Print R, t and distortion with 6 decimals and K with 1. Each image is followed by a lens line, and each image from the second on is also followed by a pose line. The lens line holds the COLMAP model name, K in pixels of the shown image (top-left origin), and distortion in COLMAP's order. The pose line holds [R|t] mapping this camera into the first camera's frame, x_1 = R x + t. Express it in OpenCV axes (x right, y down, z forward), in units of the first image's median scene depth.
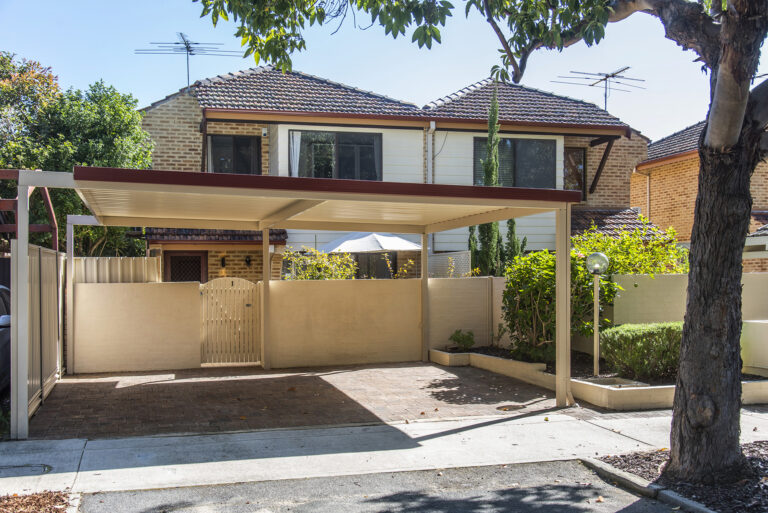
lens RADIAL K [[759.5, 0, 386.1], [0, 759.5, 296.2], [0, 0, 1]] dist [0.039379, -0.008065]
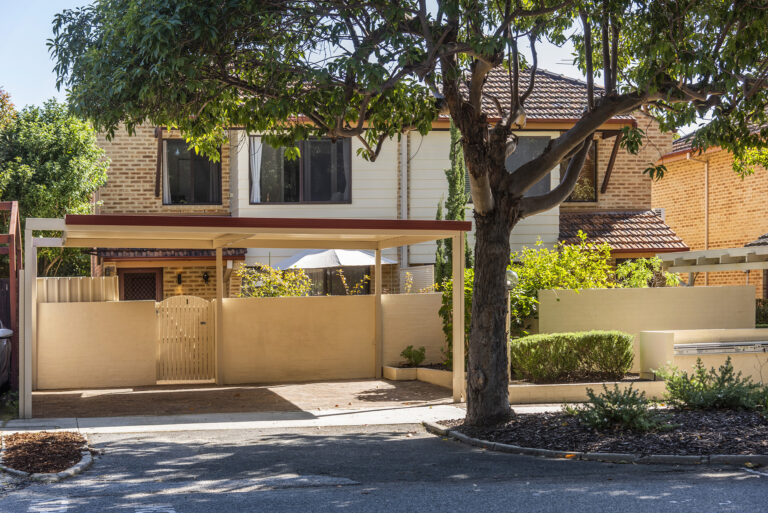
lens RADIAL K [[1441.8, 0, 384.0], [0, 1441.8, 256.5], [0, 0, 1]] dist [-0.009680, 3.236982]
pose [[0.996942, -0.011418, -0.077311, 0.202666], [0.007705, 0.998810, -0.048161, 0.017497], [0.077769, 0.047418, 0.995843, -0.871119]]
